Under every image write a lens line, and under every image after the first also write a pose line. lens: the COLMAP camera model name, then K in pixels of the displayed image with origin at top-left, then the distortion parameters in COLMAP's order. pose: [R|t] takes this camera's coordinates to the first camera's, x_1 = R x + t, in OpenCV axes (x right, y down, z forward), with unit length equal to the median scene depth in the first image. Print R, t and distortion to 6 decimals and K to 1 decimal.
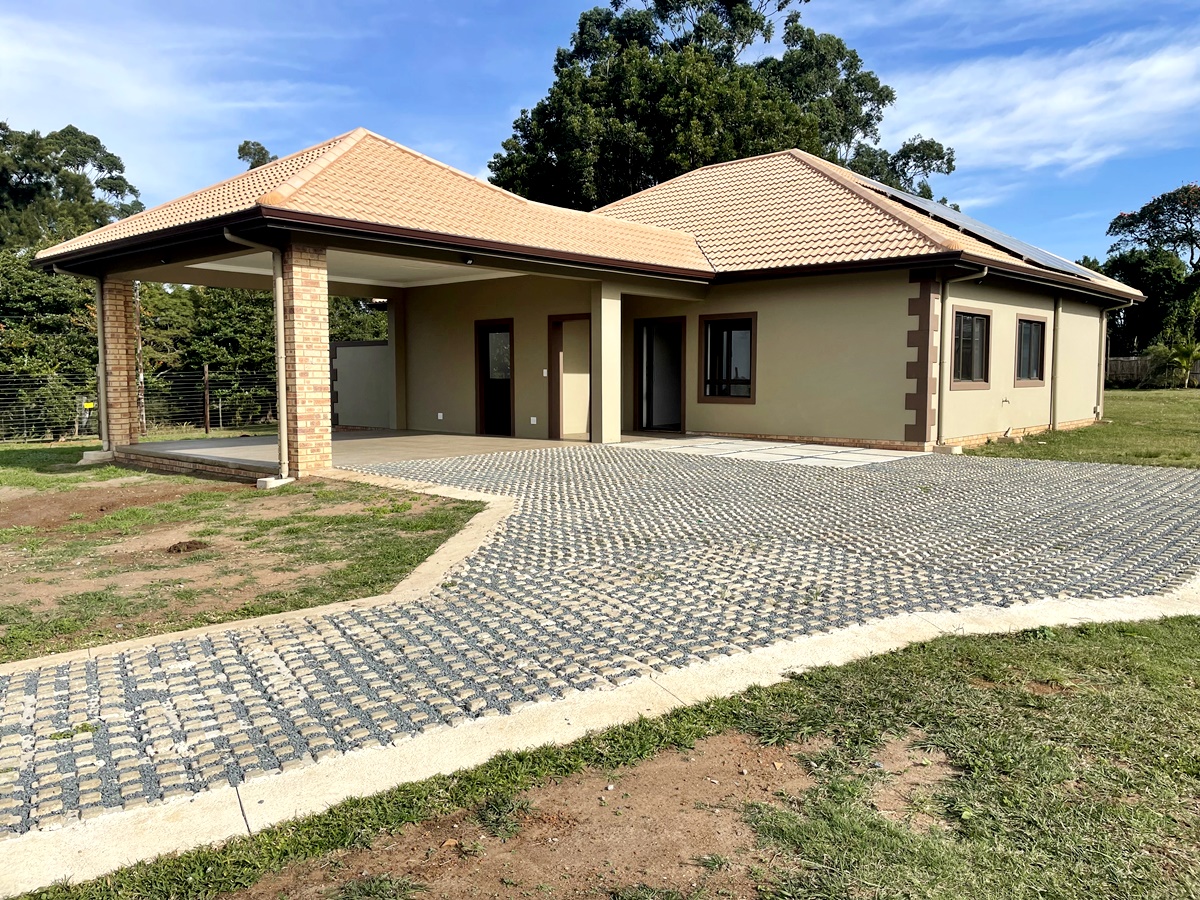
lens RADIAL K [[922.2, 0, 598.3], [0, 922.2, 451.0], [0, 0, 1]] dist [-0.000118, -0.000025]
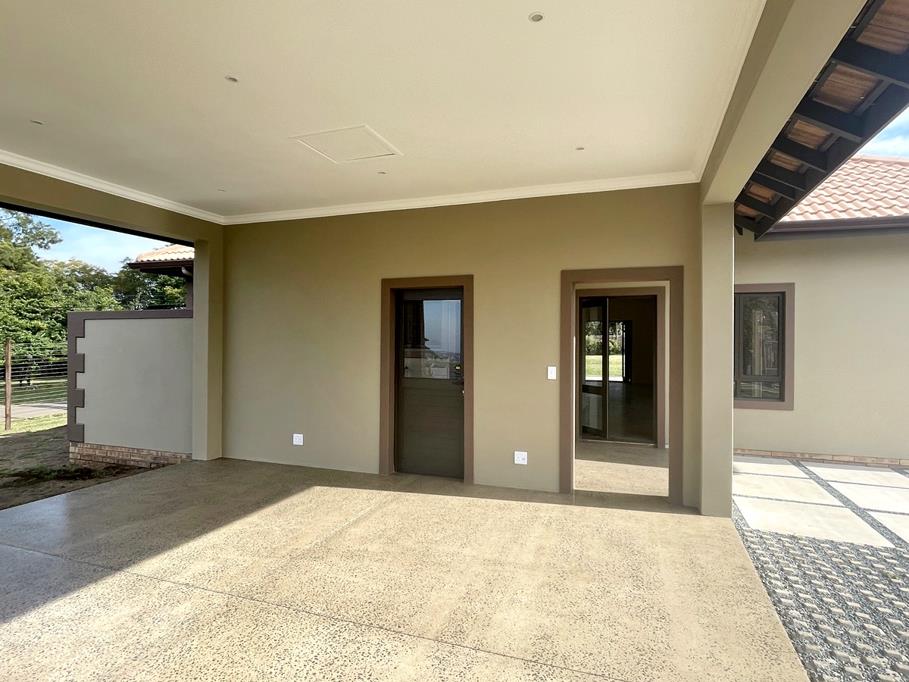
lens RADIAL K [[518.7, 0, 456.6], [0, 518.7, 339.9], [0, 0, 1]] dist [0.003774, 0.000223]
pose [[0.926745, 0.005864, 0.375645, -0.217595], [0.024560, 0.996794, -0.076153, -0.078810], [-0.374887, 0.079800, 0.923629, 0.698214]]
